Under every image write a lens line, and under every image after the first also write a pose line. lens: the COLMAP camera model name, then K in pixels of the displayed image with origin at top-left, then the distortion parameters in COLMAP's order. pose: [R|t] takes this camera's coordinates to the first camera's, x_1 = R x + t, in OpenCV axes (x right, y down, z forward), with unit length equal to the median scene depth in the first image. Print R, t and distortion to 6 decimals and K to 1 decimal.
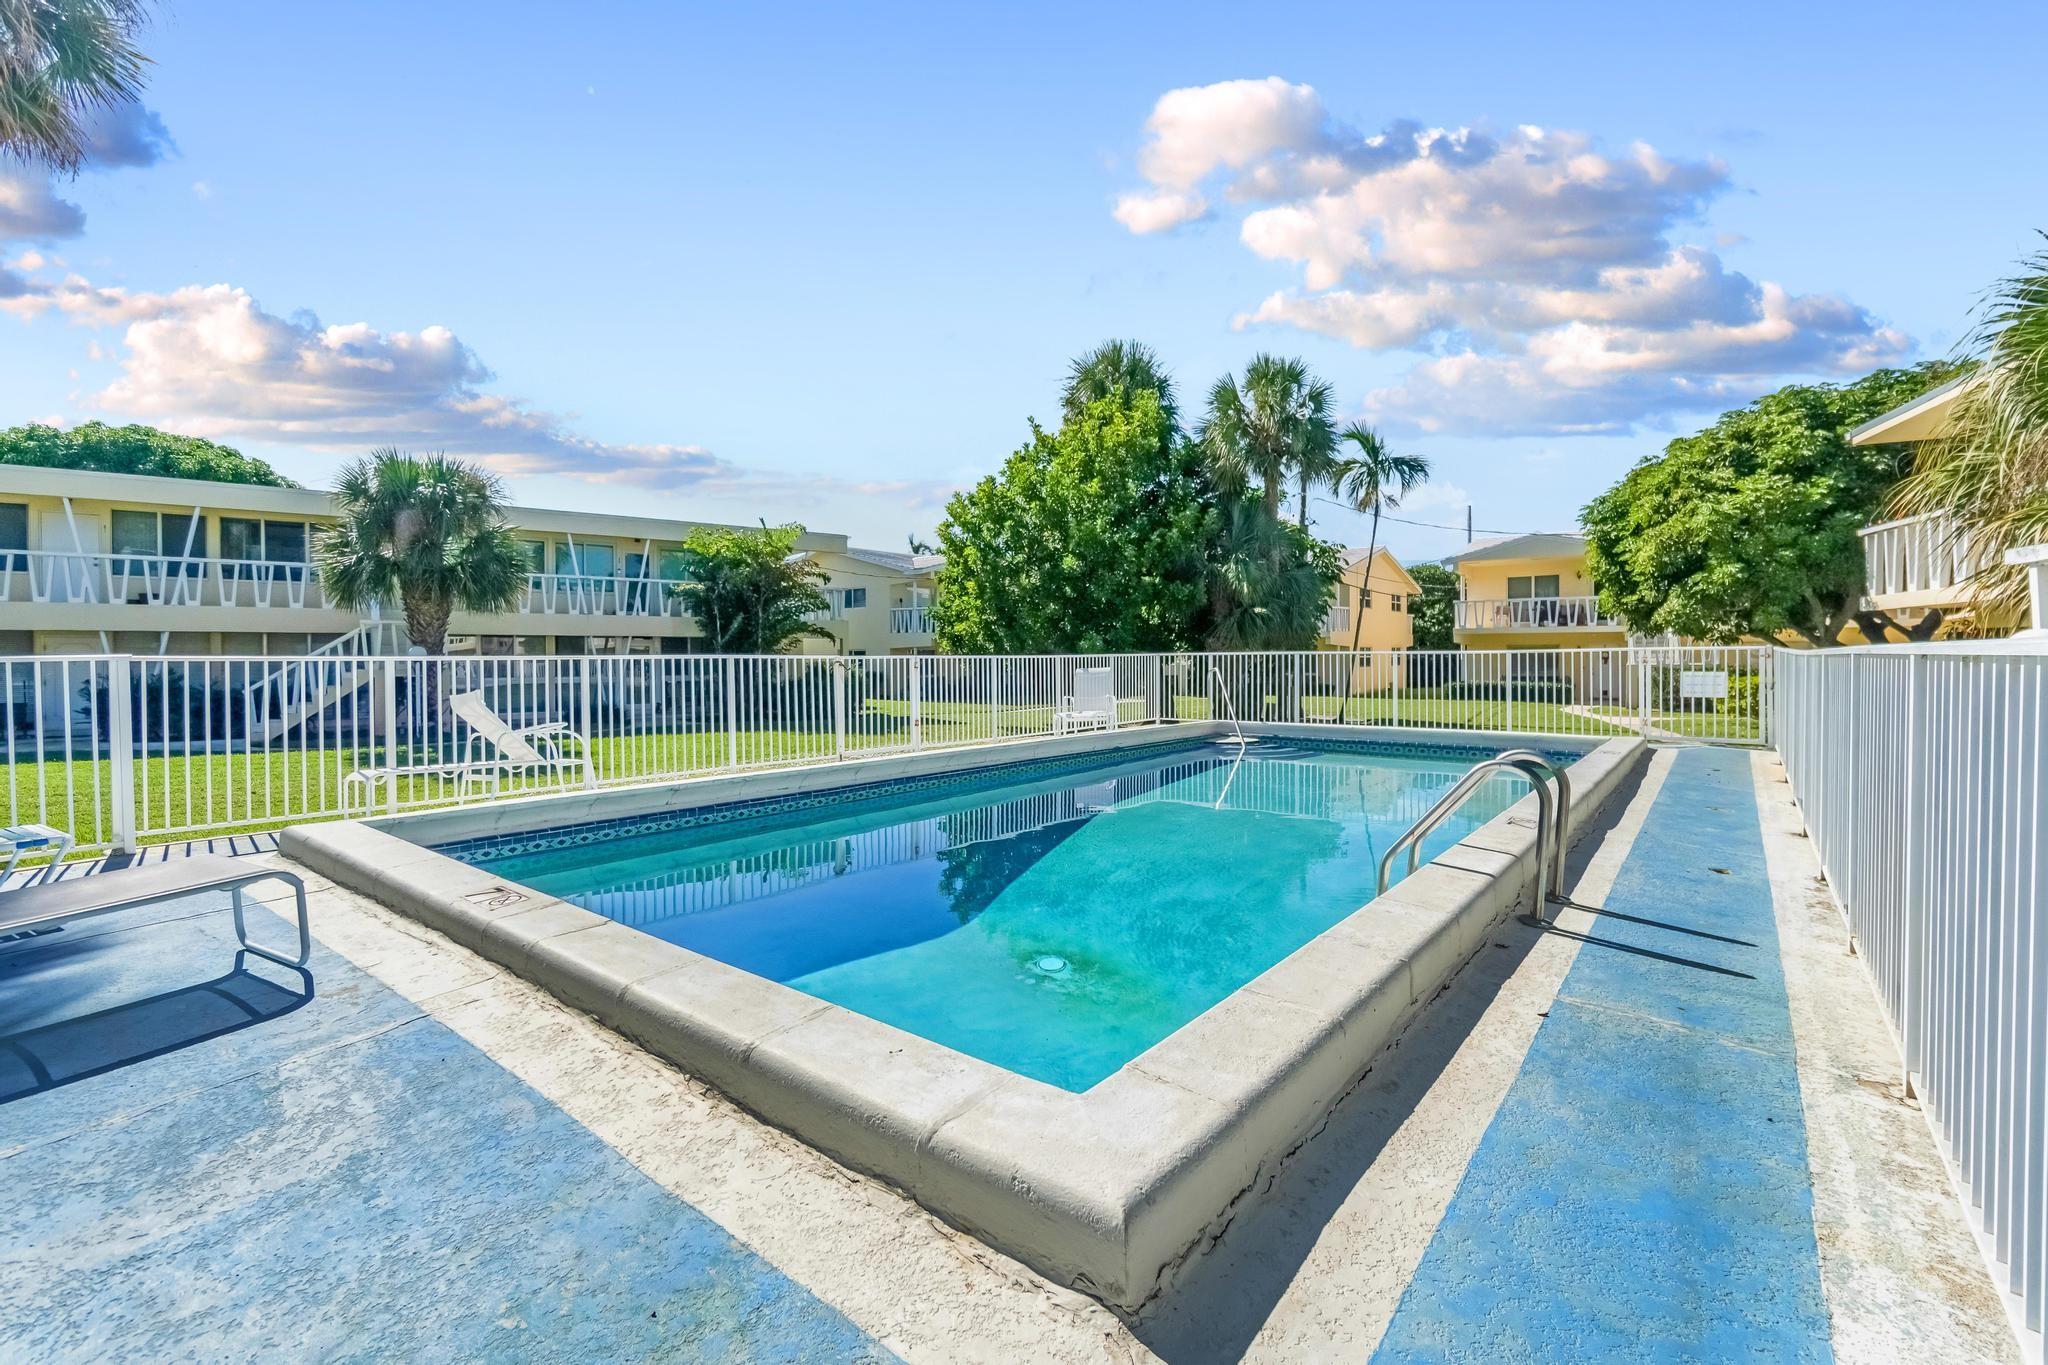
lens RADIAL K [[881.8, 0, 1029.9], [0, 881.8, 681.9], [0, 0, 1]] dist [0.002220, 0.000061]
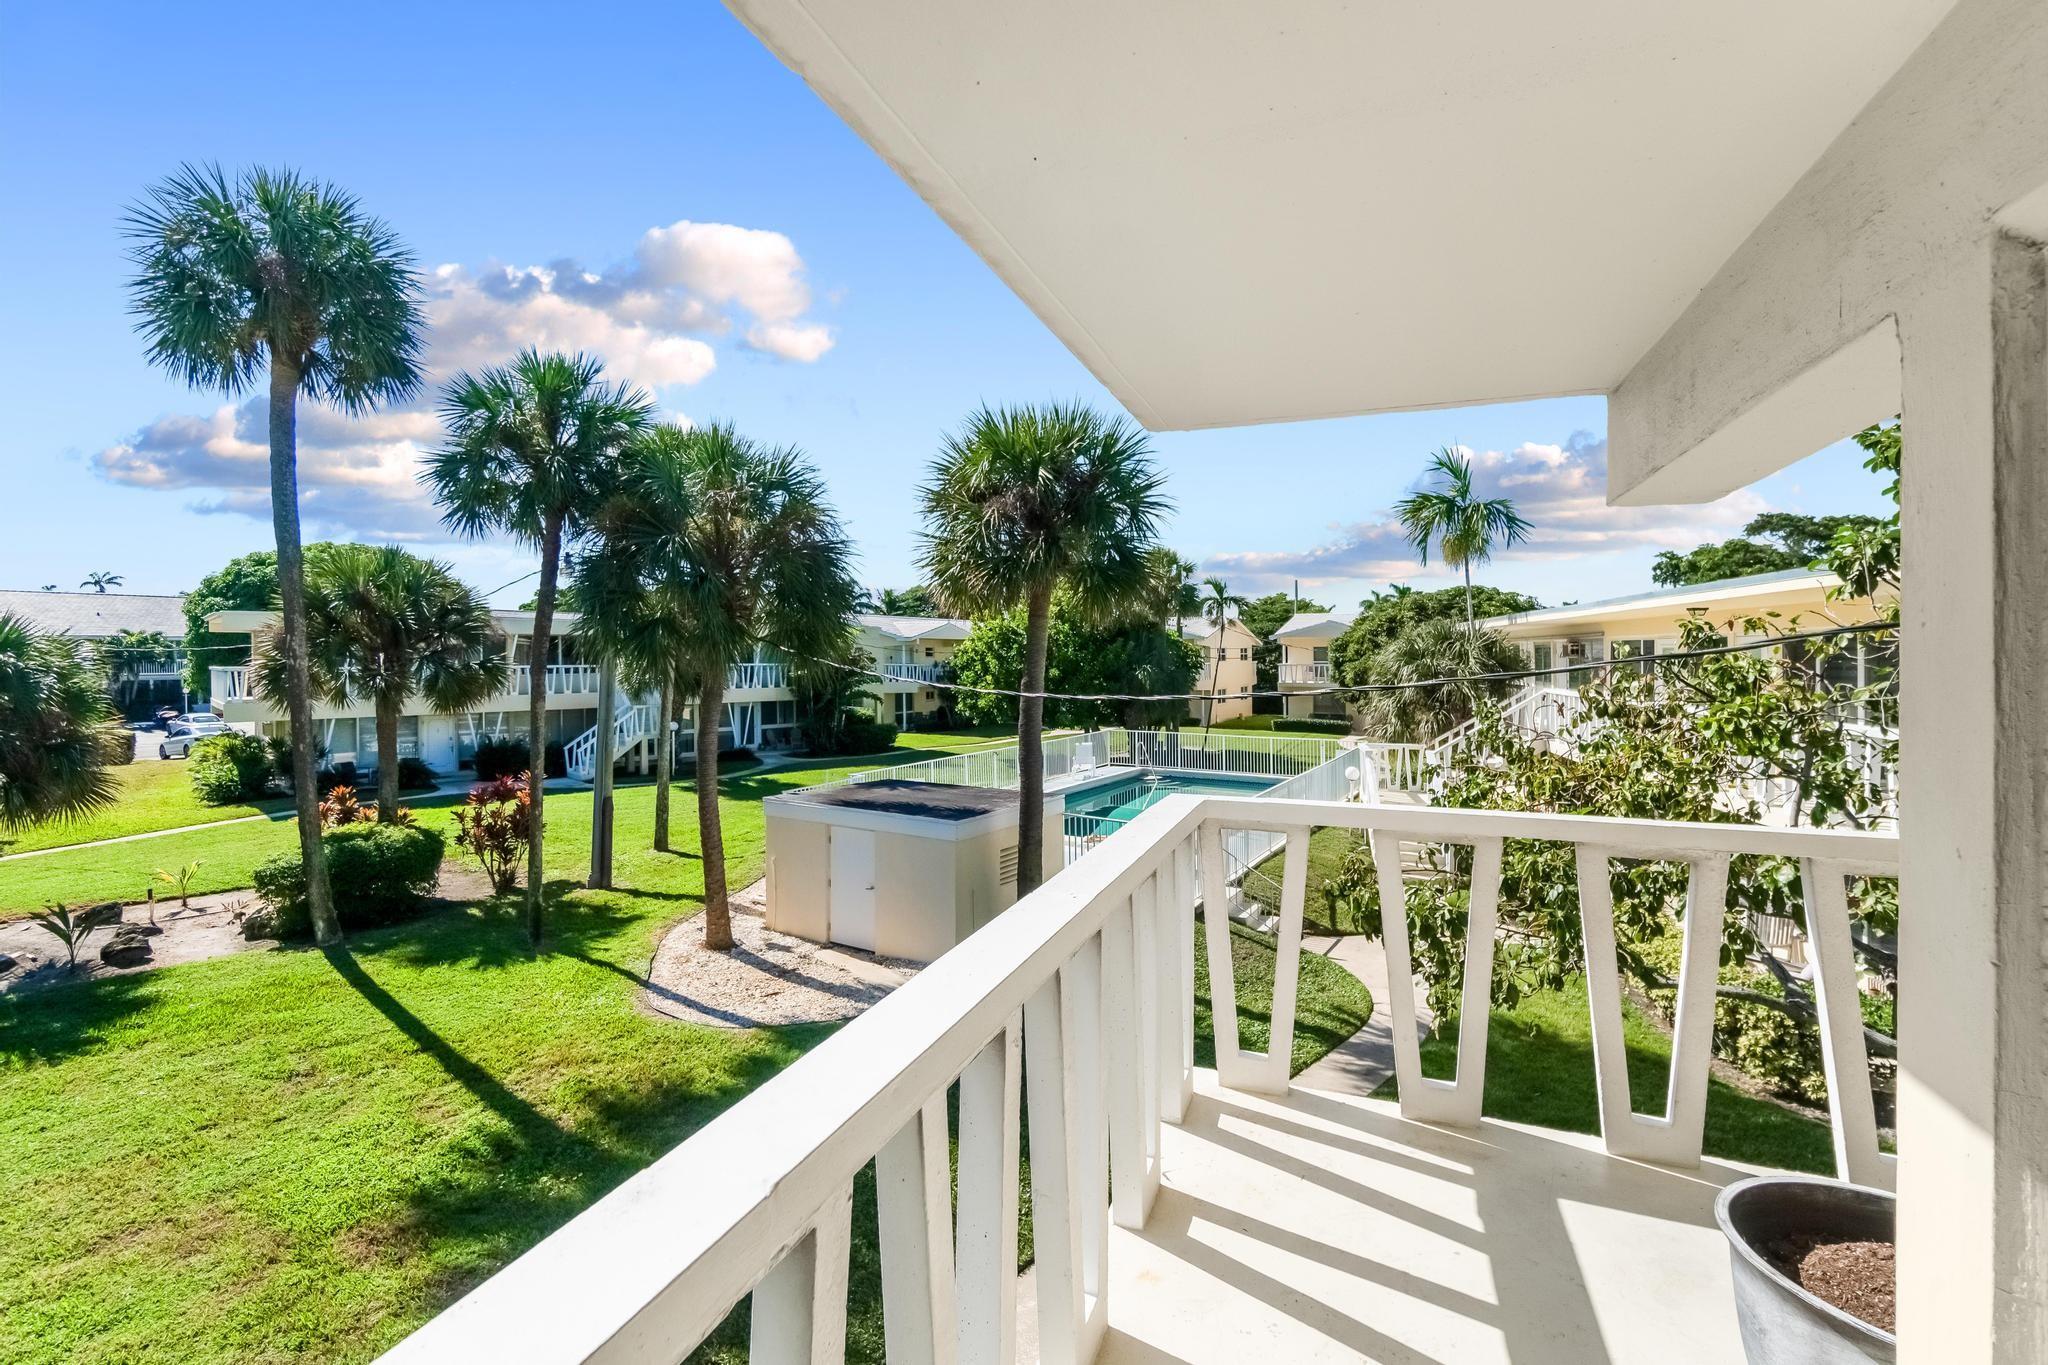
lens RADIAL K [[881.8, 0, 1010.5], [0, 881.8, 670.0], [0, 0, 1]] dist [0.002220, 0.000061]
pose [[0.993303, 0.000540, 0.115542, -0.198132], [0.000821, 0.999931, -0.011726, -0.094304], [-0.115540, 0.011742, 0.993233, -0.610361]]
